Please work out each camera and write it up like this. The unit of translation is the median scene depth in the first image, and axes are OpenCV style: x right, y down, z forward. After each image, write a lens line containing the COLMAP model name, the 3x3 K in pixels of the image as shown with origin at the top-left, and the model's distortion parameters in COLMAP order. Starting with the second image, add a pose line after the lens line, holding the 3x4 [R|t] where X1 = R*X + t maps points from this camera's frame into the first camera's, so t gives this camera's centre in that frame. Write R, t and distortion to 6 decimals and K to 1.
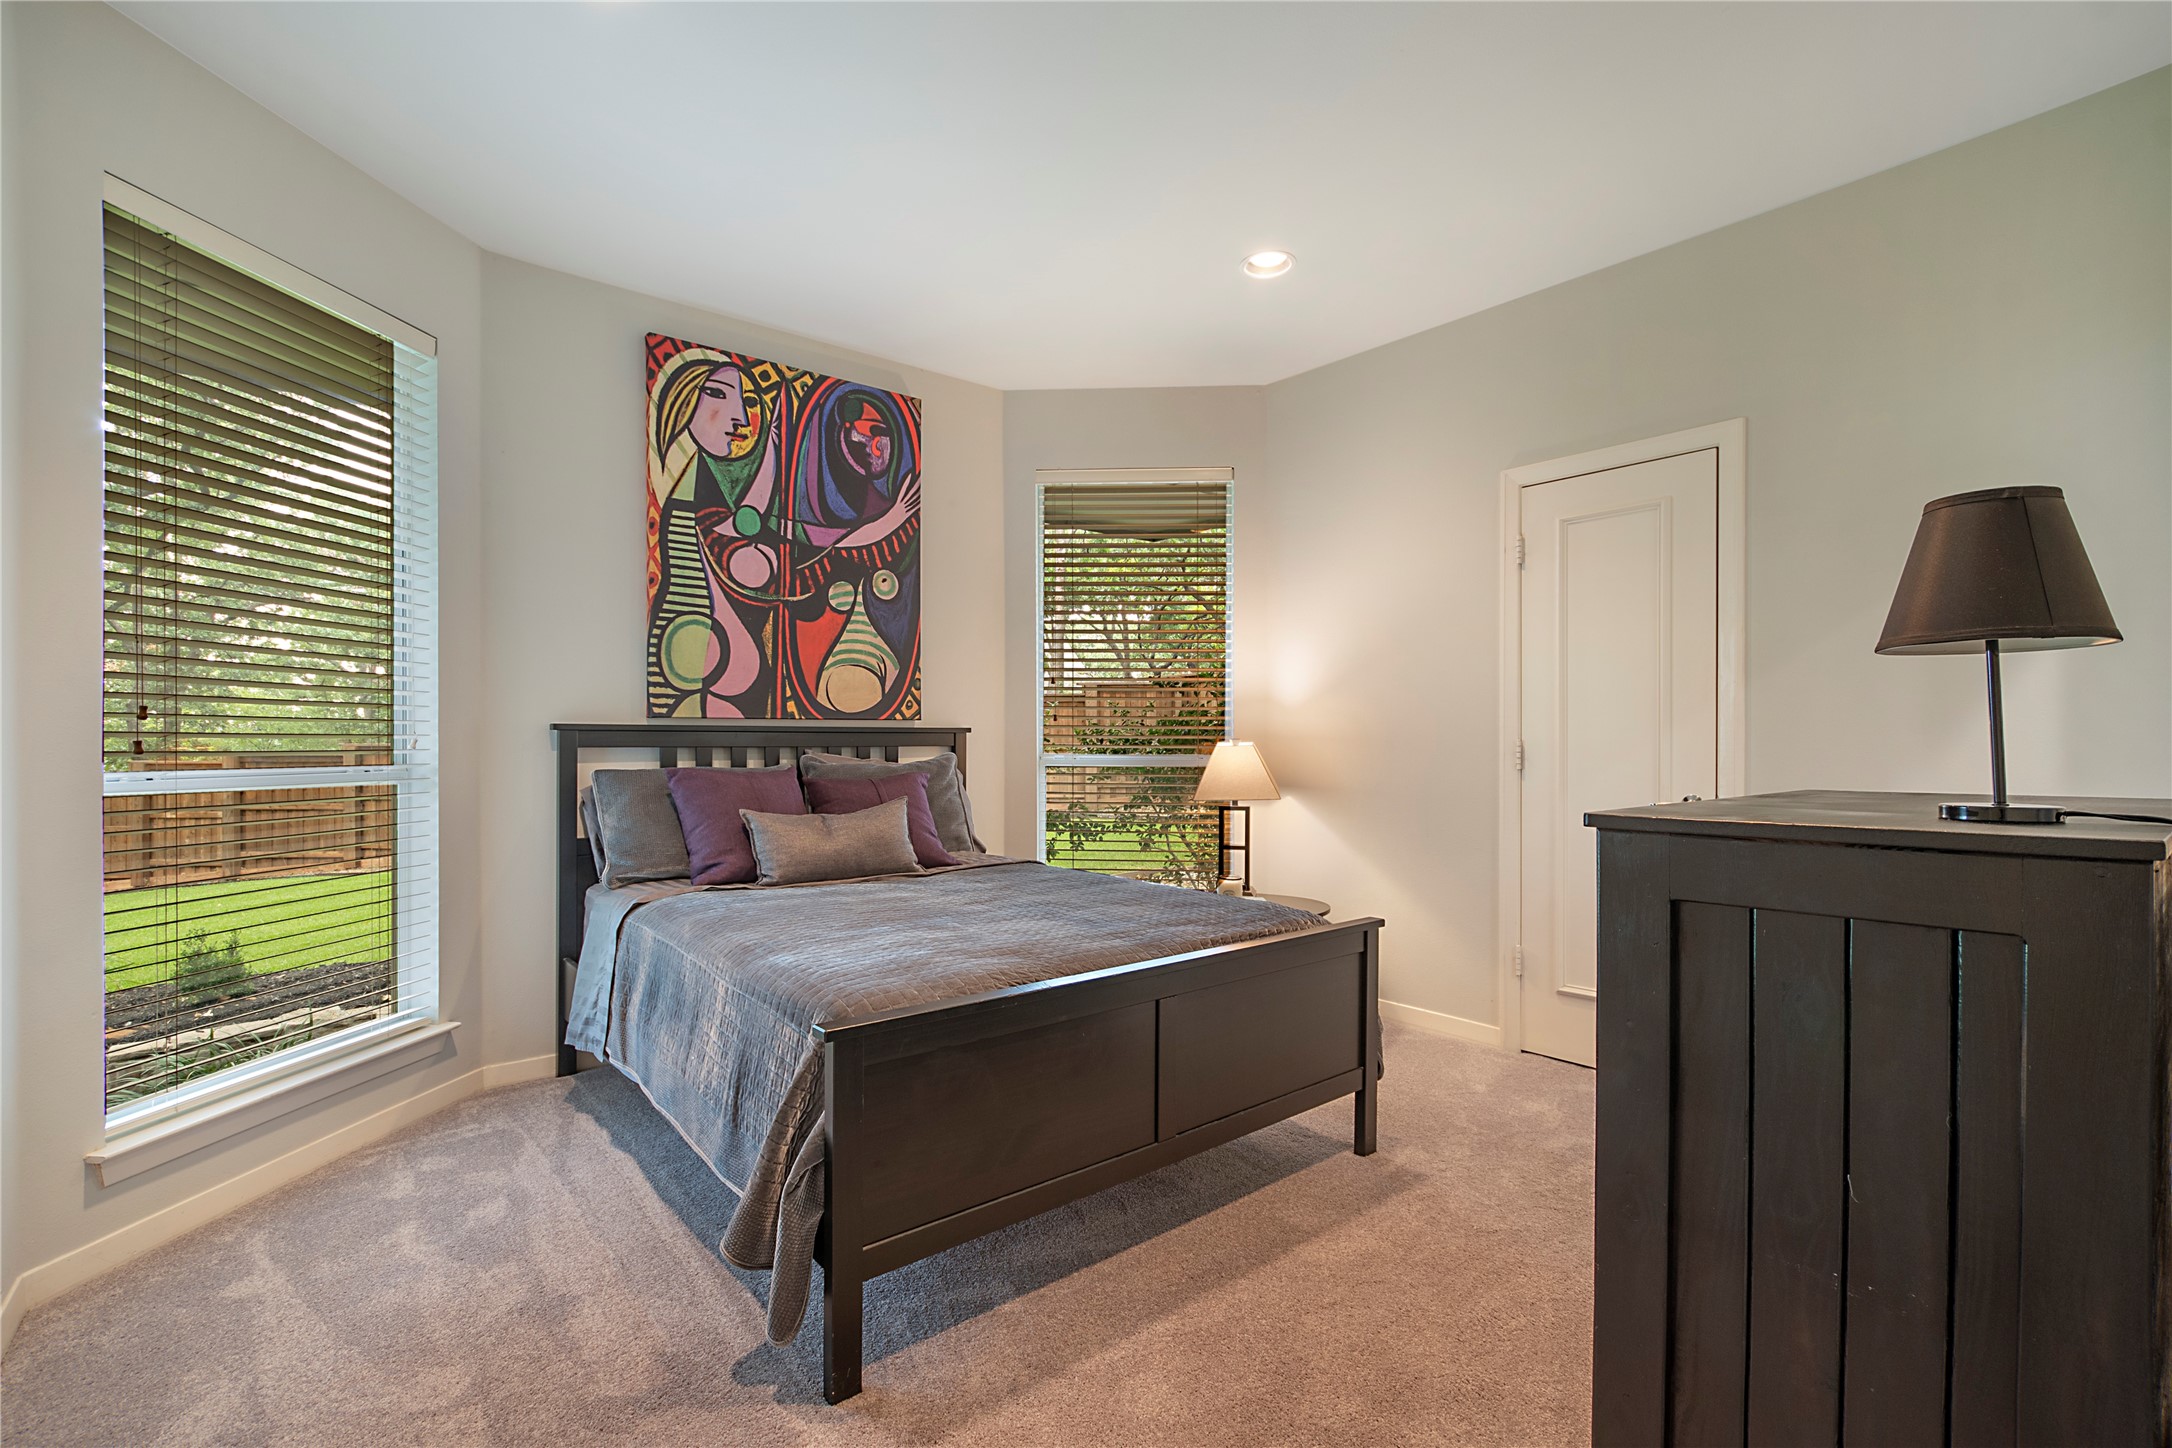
lens RADIAL K [[961.4, 0, 1083.0], [0, 961.4, 728.1], [0, 0, 1]] dist [0.010355, -0.010795]
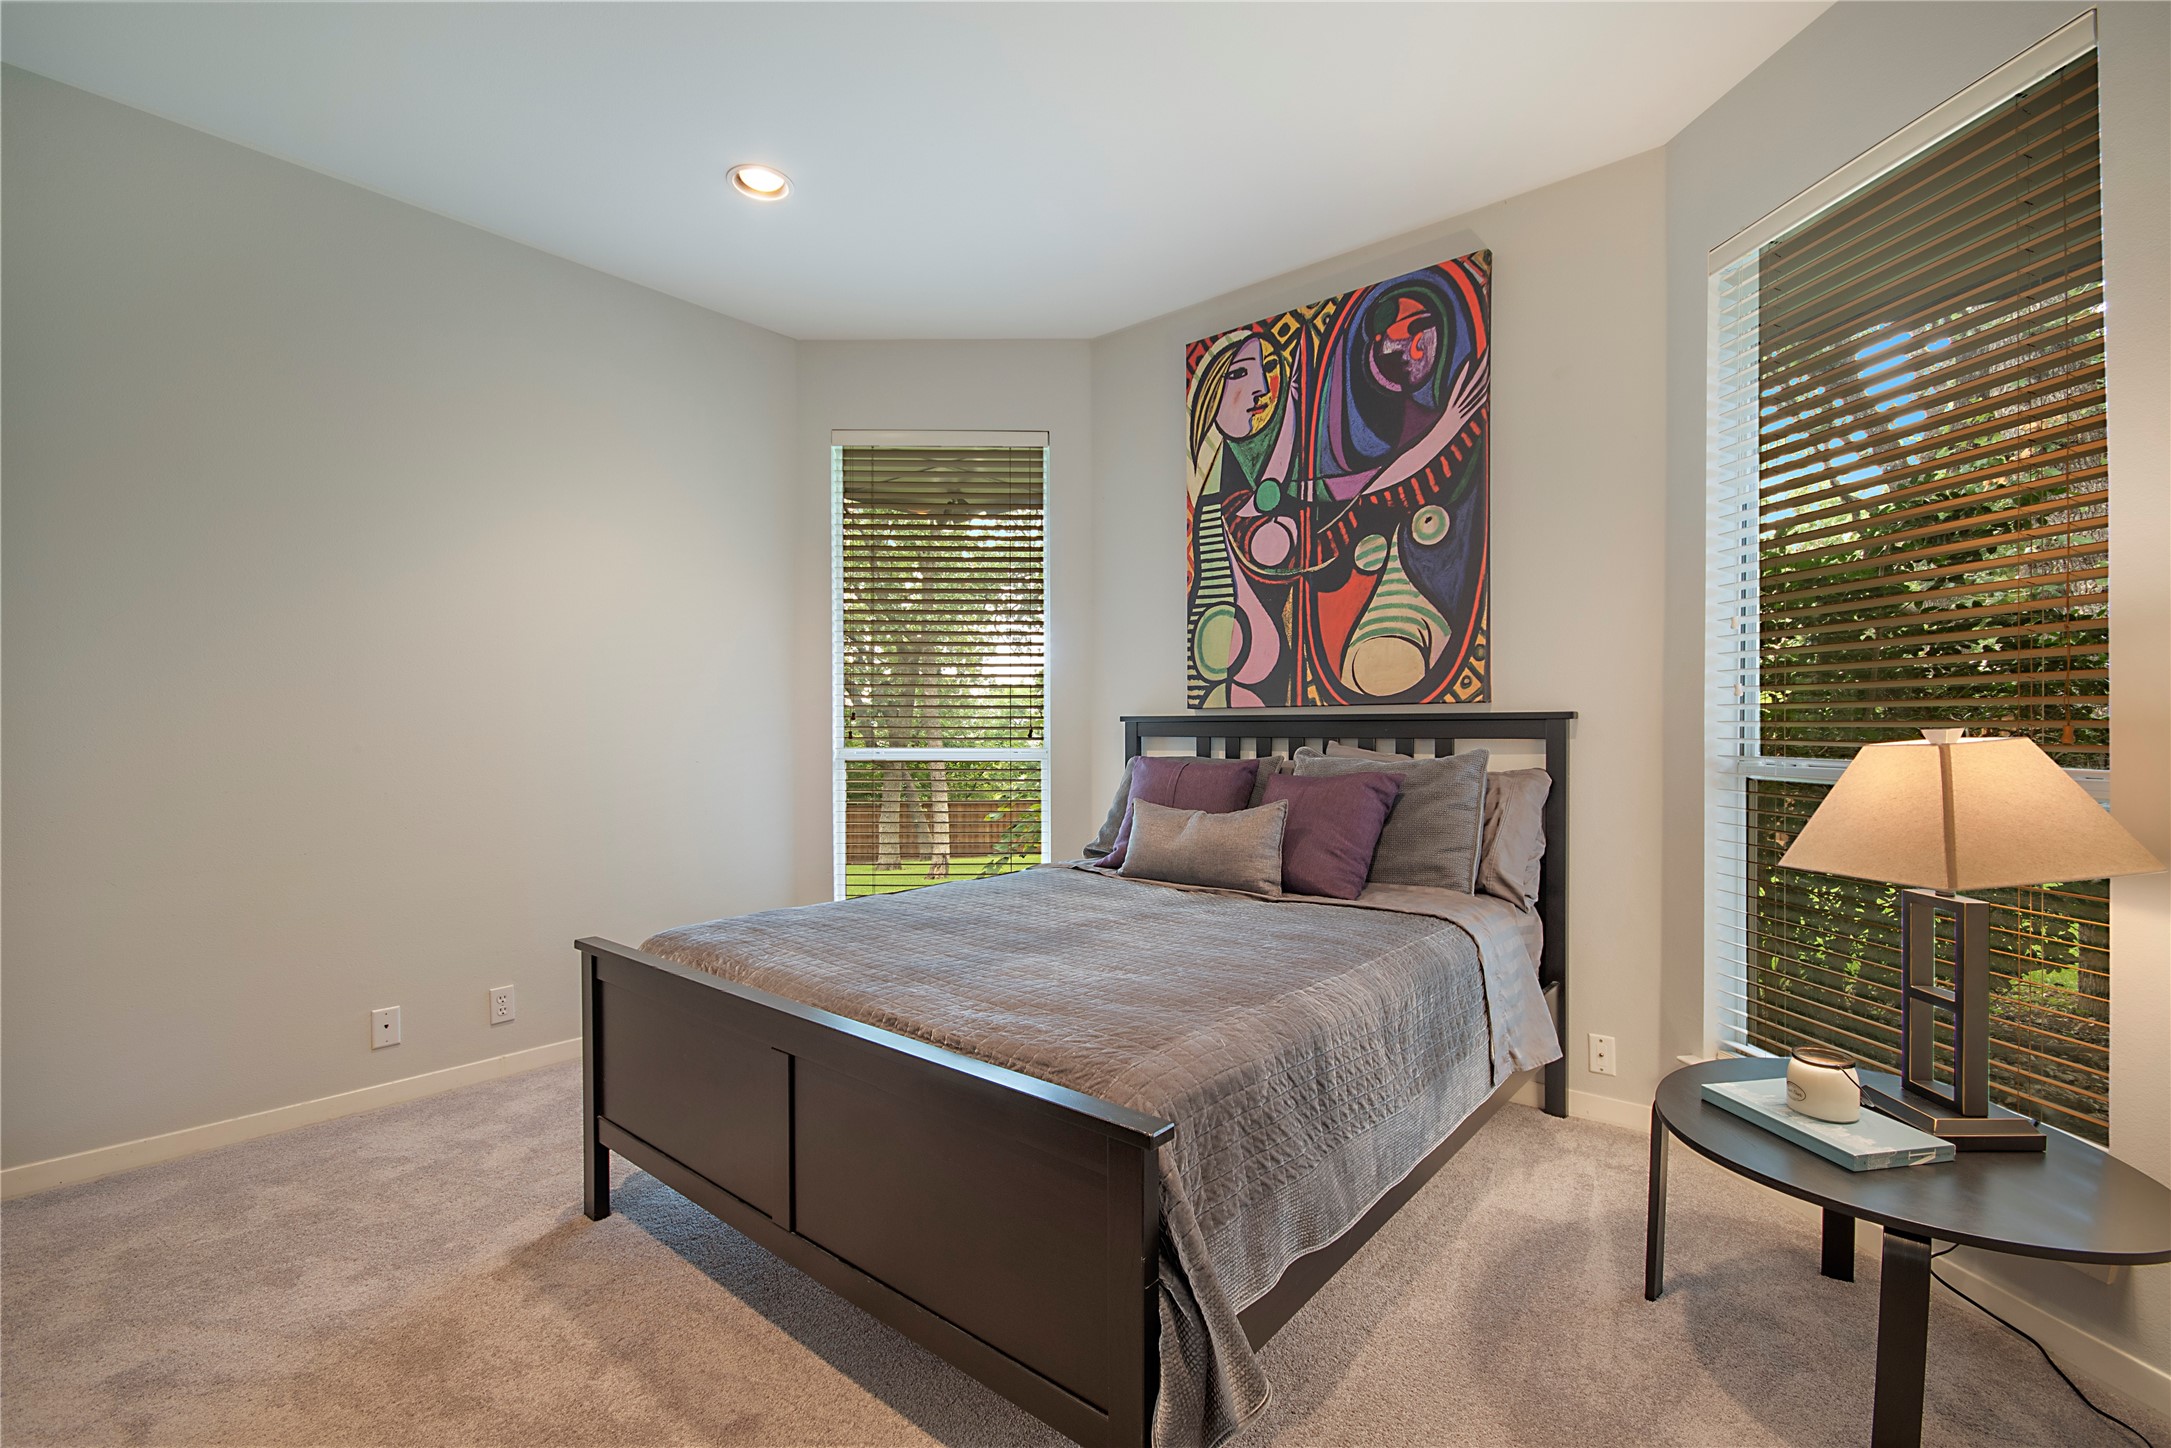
lens RADIAL K [[961.0, 0, 1081.4], [0, 961.0, 734.4], [0, 0, 1]] dist [0.010355, -0.010795]
pose [[0.187958, 0.006219, -0.982157, 0.527894], [0.012025, 0.999890, 0.008633, 0.006306], [0.982103, -0.013433, 0.187863, 0.634042]]
